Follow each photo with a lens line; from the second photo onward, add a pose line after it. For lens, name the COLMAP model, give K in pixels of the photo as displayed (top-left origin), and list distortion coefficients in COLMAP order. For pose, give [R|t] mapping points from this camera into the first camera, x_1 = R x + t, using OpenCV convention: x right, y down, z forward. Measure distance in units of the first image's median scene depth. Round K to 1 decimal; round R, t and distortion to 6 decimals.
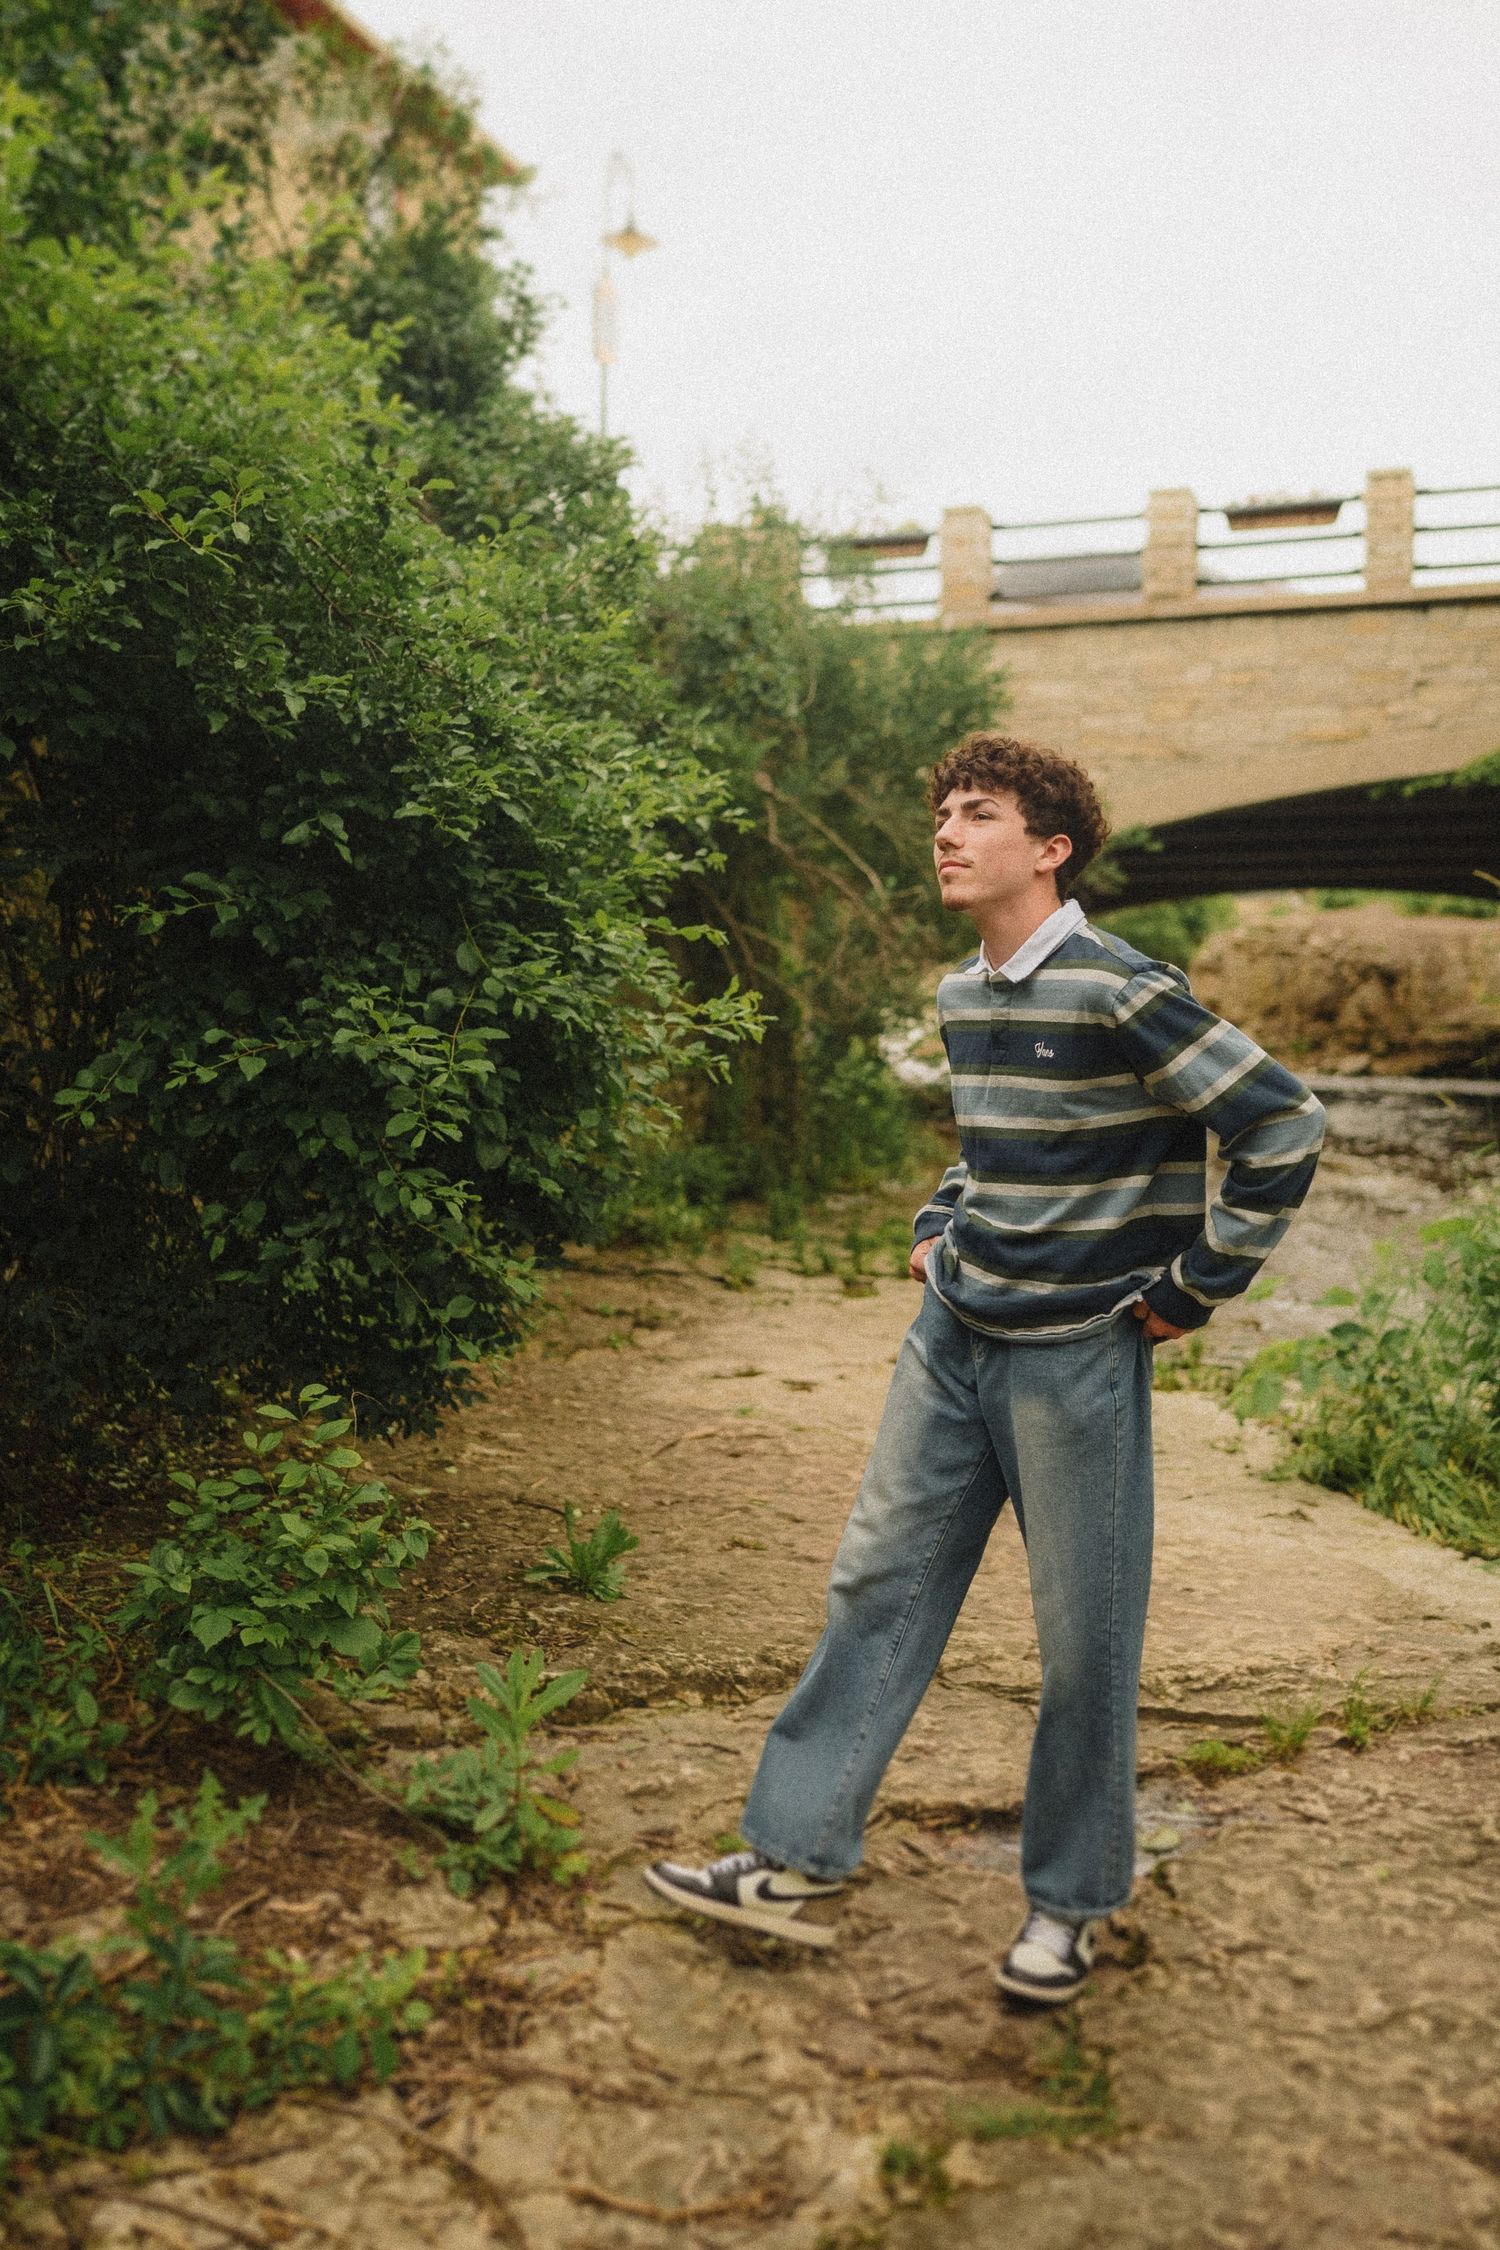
lens RADIAL K [[2247.2, 0, 745.7], [0, 2247.2, 1123.7], [0, 0, 1]] dist [0.002366, 0.003403]
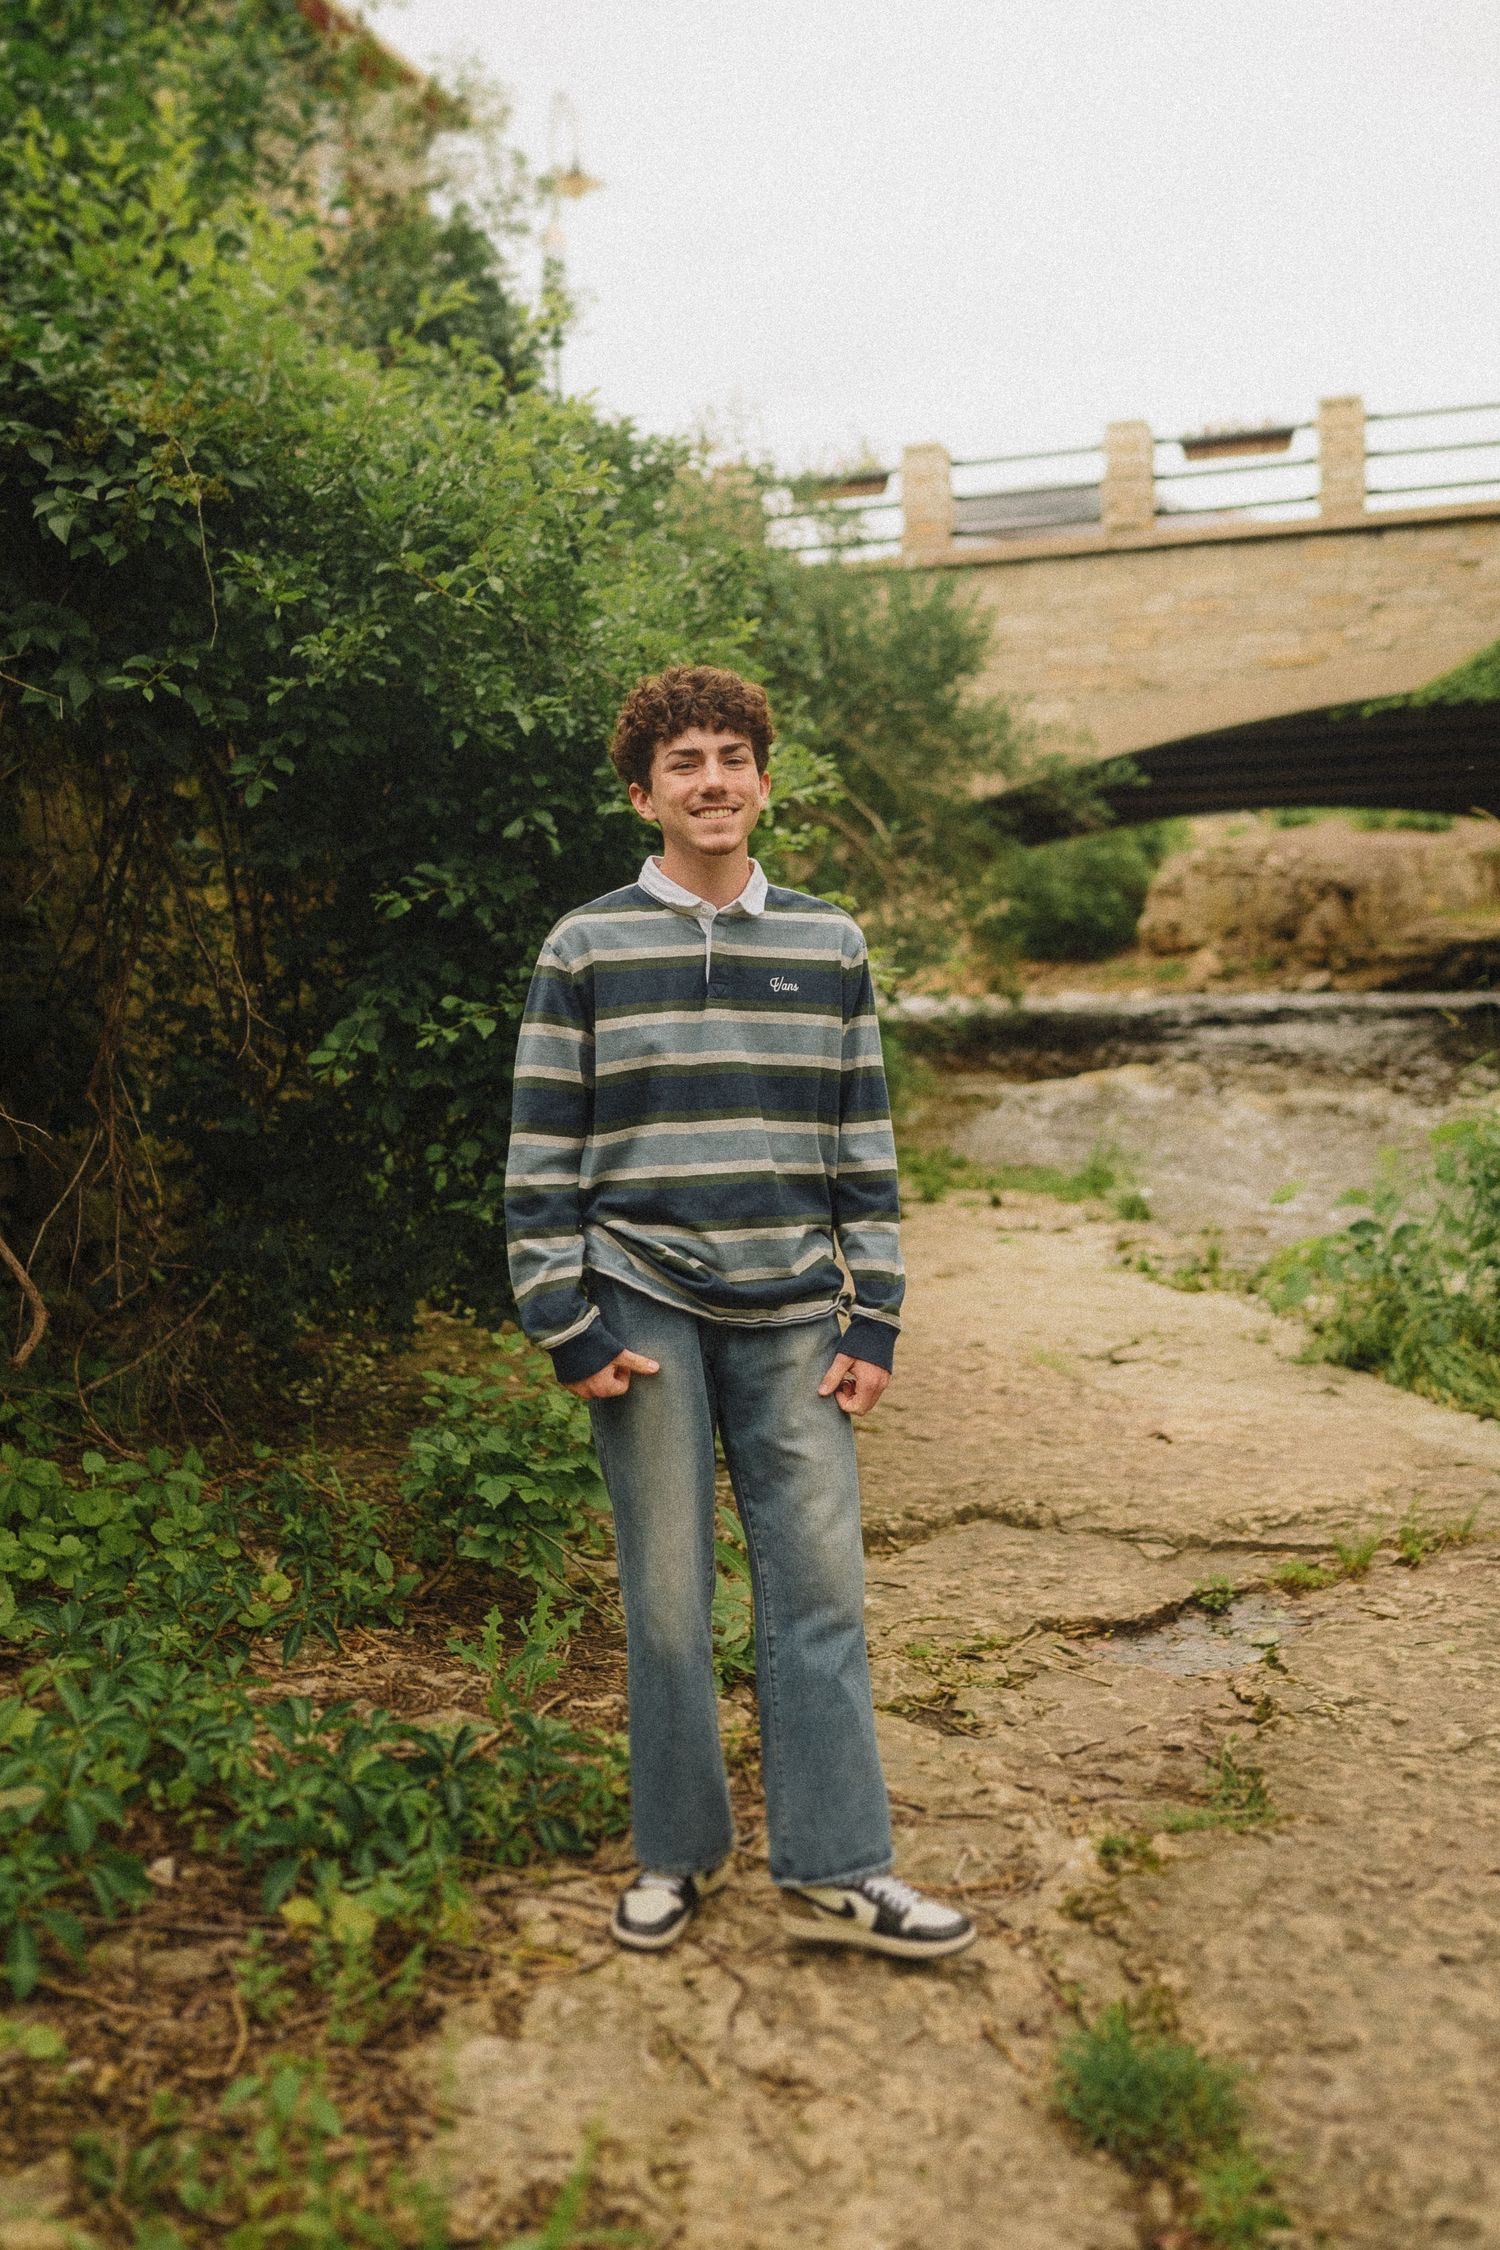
lens RADIAL K [[2254.0, 0, 797.5], [0, 2254.0, 1122.7], [0, 0, 1]] dist [-0.004386, 0.011642]
pose [[0.998550, -0.039303, 0.036780, -0.090905], [0.038303, 0.998887, 0.027511, -0.000970], [-0.037821, -0.026062, 0.998945, -0.177390]]
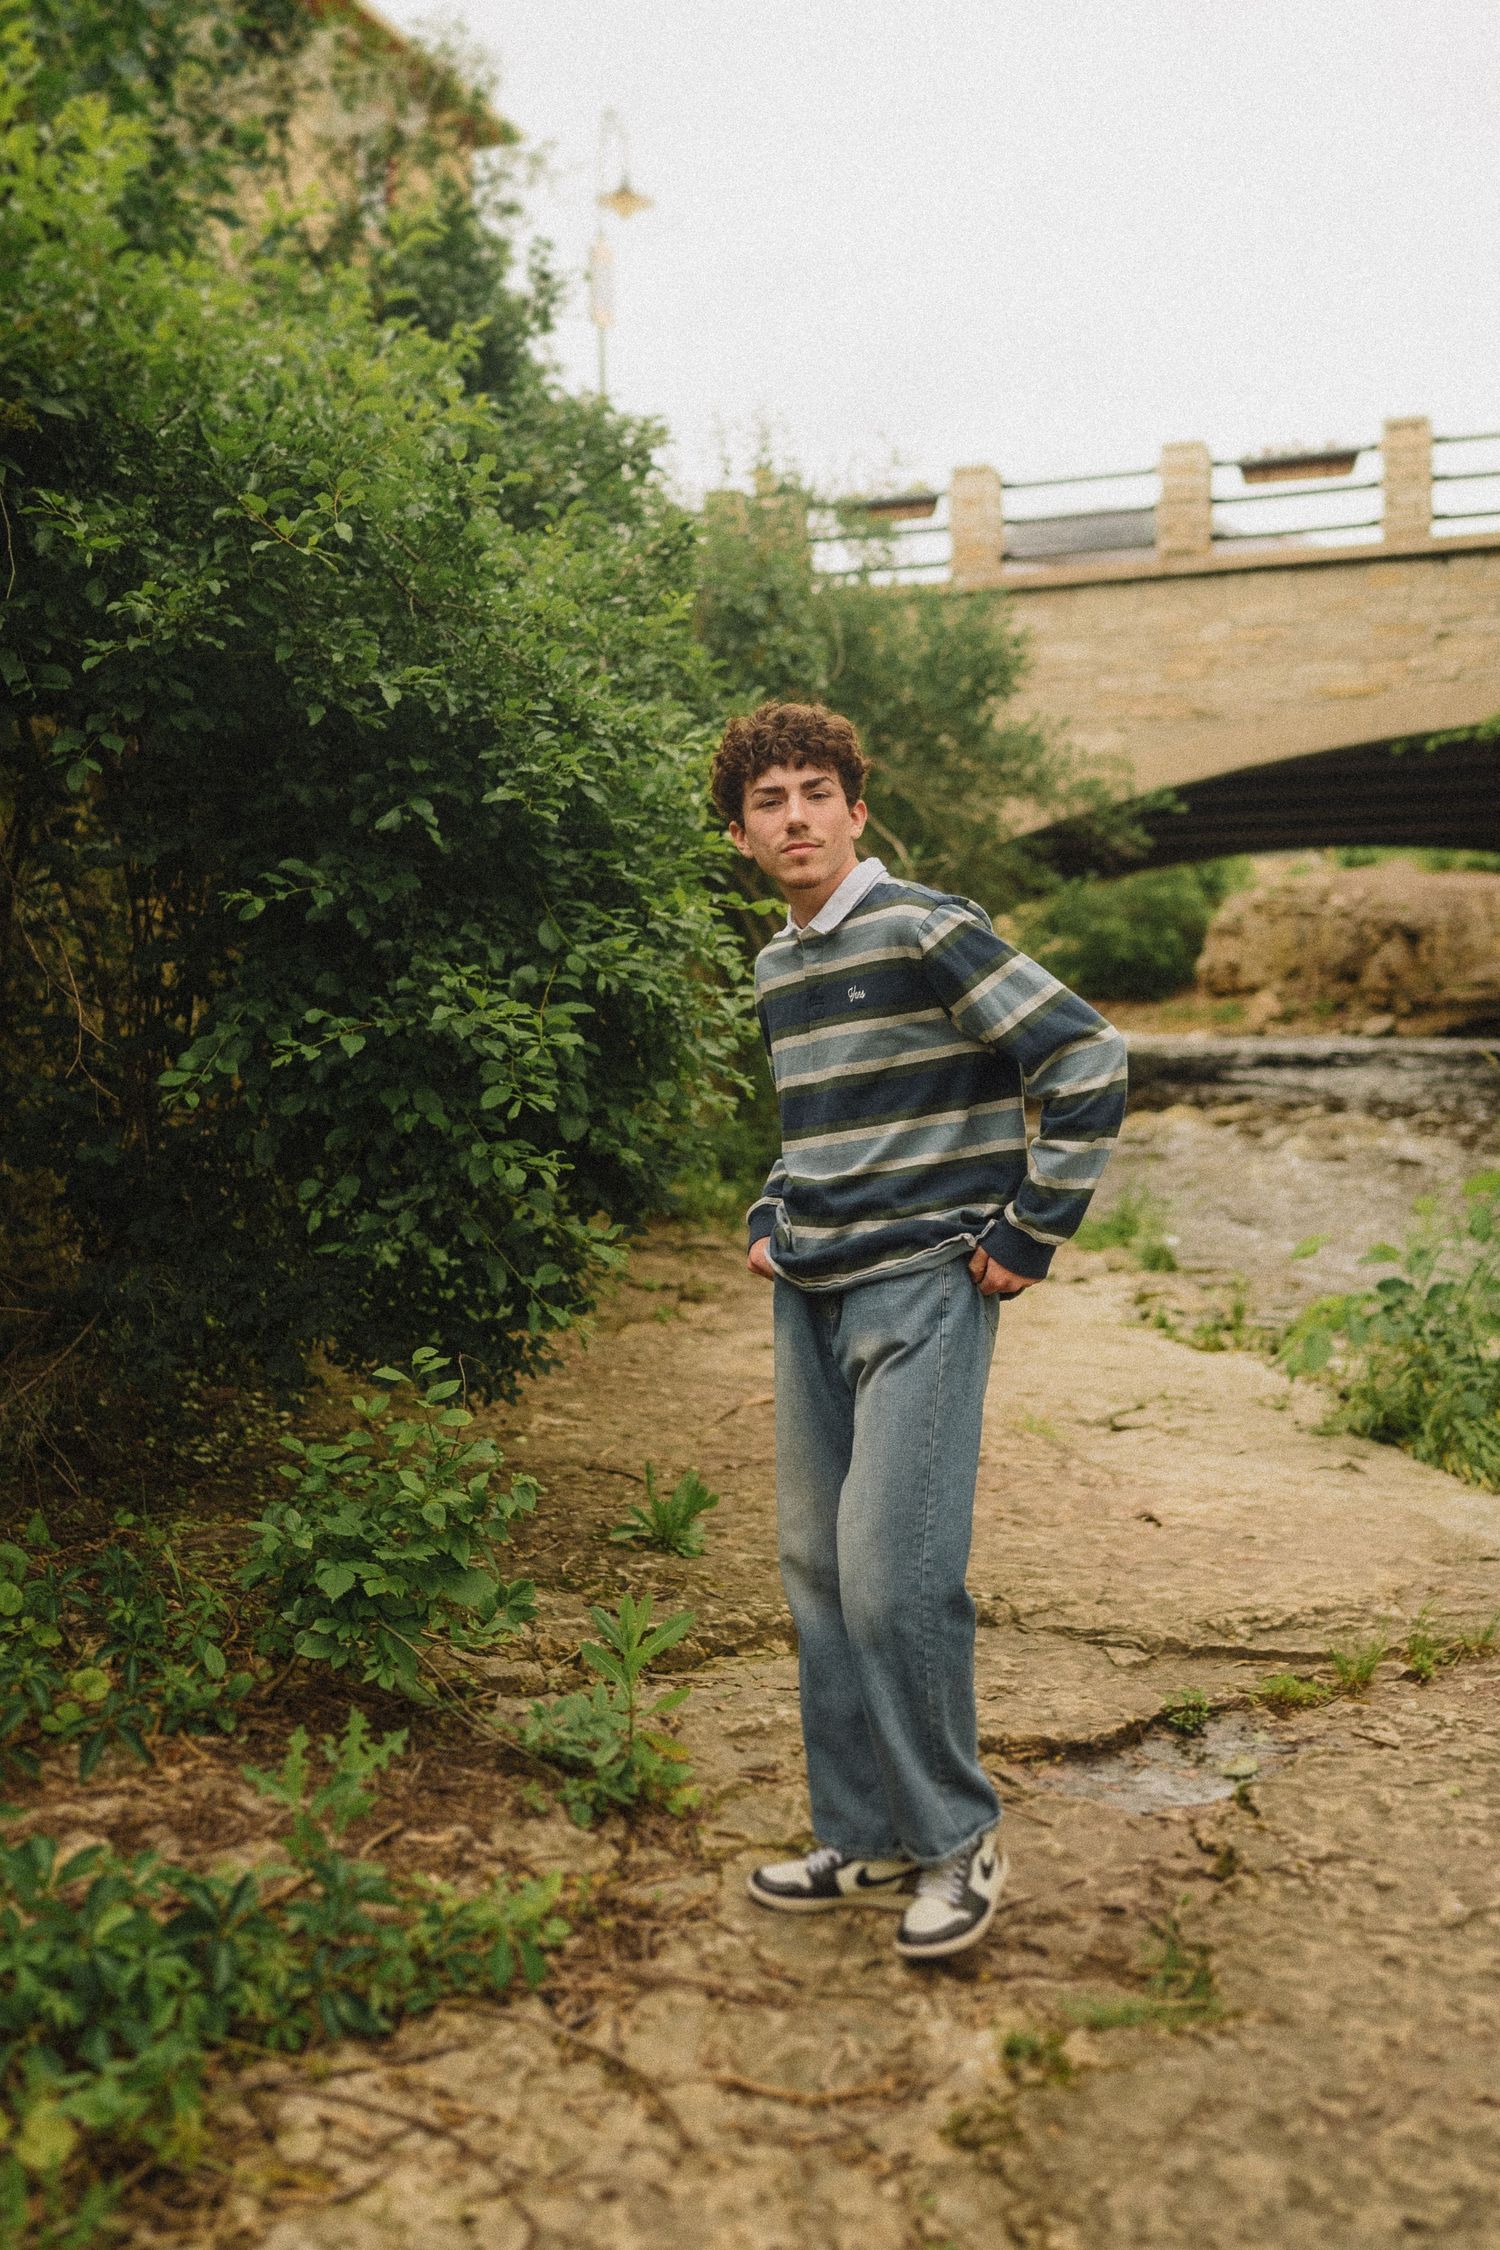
lens RADIAL K [[2289.9, 0, 754.1], [0, 2289.9, 1136.2], [0, 0, 1]] dist [0.002053, -0.002734]
pose [[0.999741, -0.022638, -0.002453, -0.028604], [0.022674, 0.999620, 0.015698, 0.003816], [0.002096, -0.015749, 0.999874, -0.053477]]
